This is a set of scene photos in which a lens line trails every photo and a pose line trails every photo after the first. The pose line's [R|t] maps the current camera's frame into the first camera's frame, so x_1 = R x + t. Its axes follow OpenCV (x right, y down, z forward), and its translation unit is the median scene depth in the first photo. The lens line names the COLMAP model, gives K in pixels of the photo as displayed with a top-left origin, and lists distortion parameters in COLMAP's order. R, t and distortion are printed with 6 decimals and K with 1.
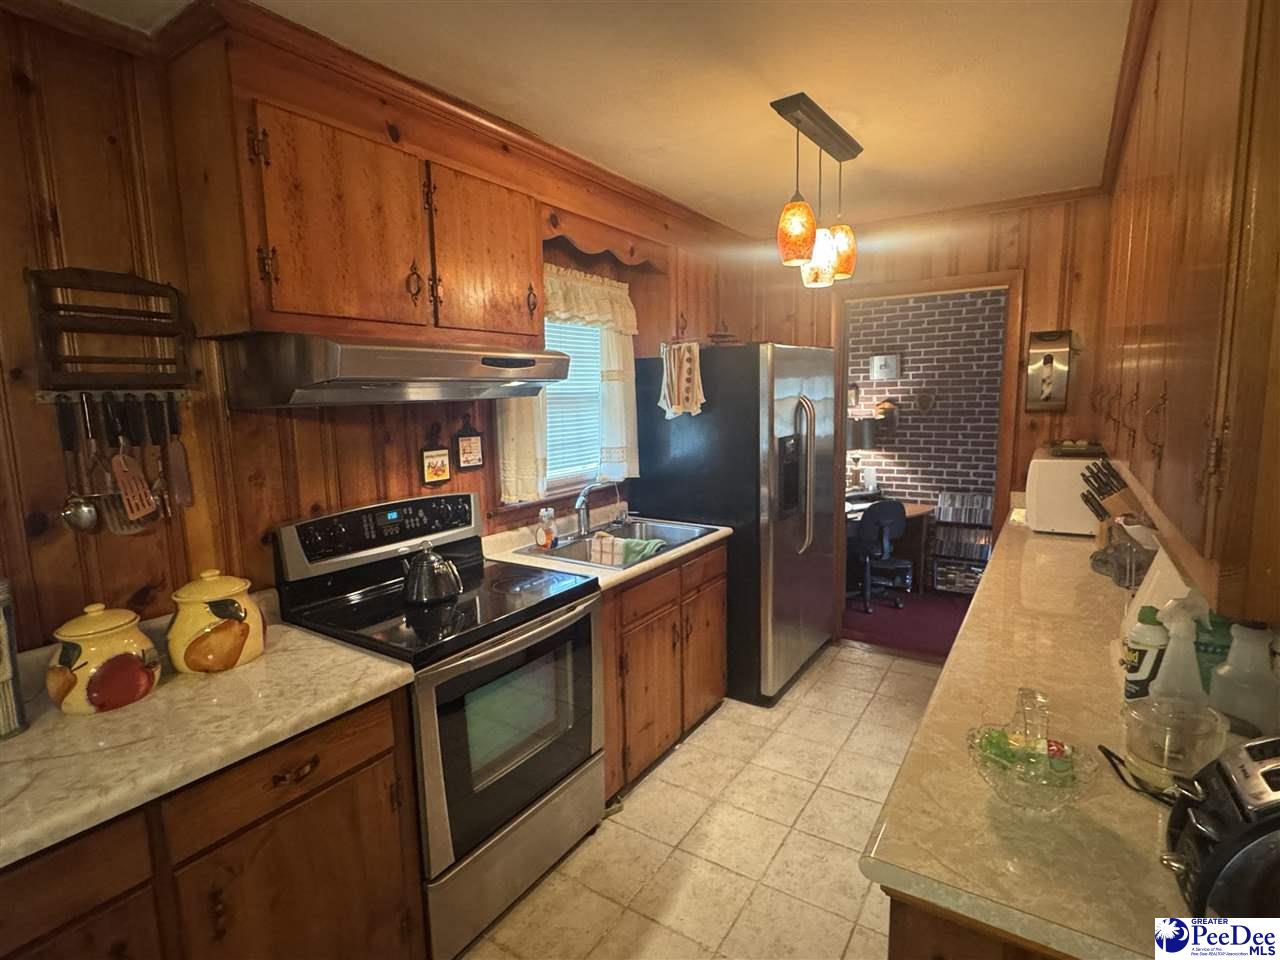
lens RADIAL K [[637.9, 0, 646.1], [0, 637.9, 479.2], [0, 0, 1]] dist [-0.001926, 0.000154]
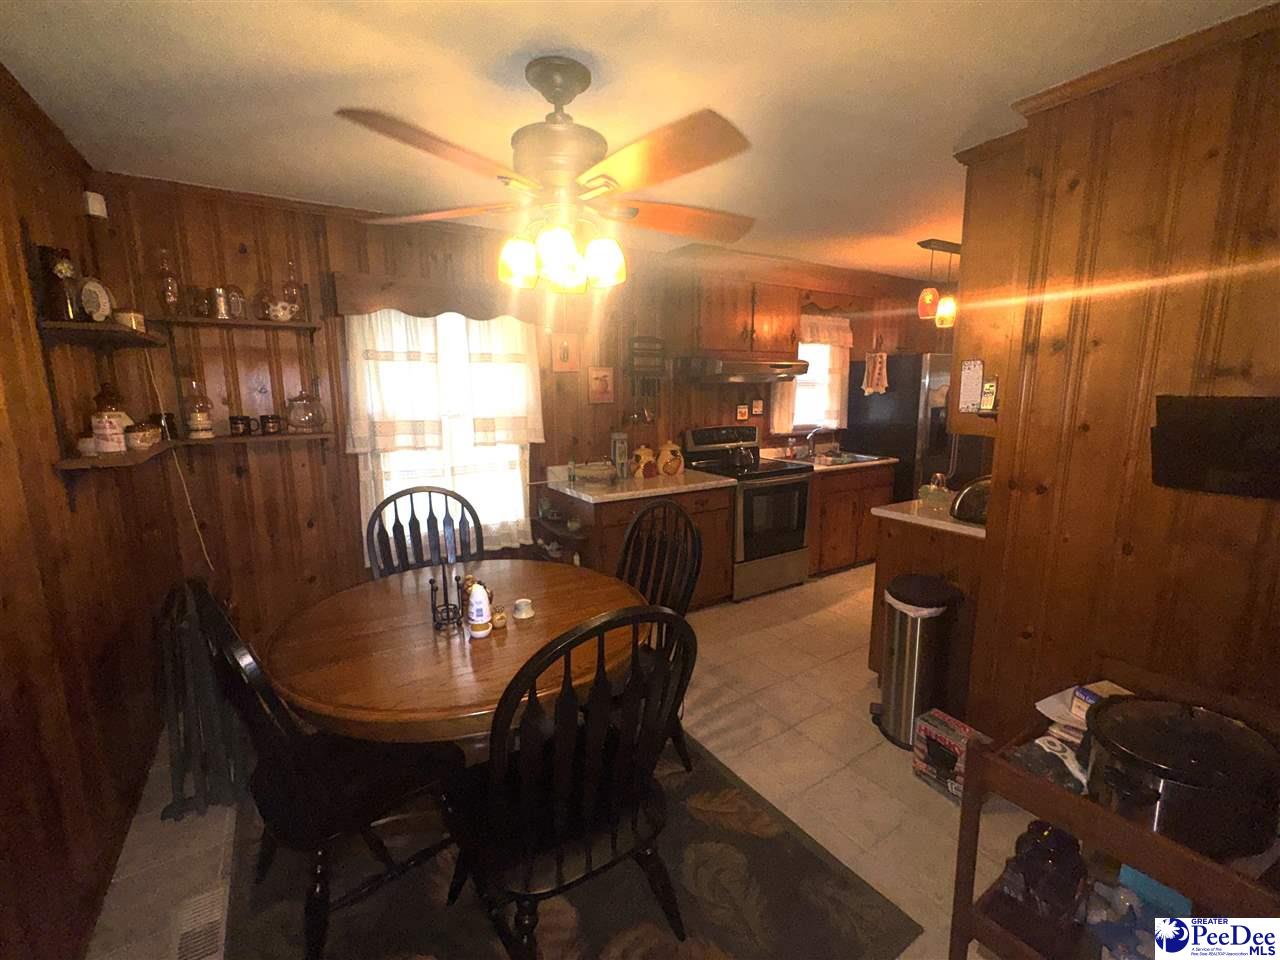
lens RADIAL K [[557.8, 0, 642.2], [0, 557.8, 484.4], [0, 0, 1]] dist [-0.002043, 0.000021]
pose [[0.909792, 0.089964, -0.405197, 0.152445], [-0.069361, 0.995454, 0.065277, 0.120358], [0.409227, -0.031284, 0.911896, -0.872265]]
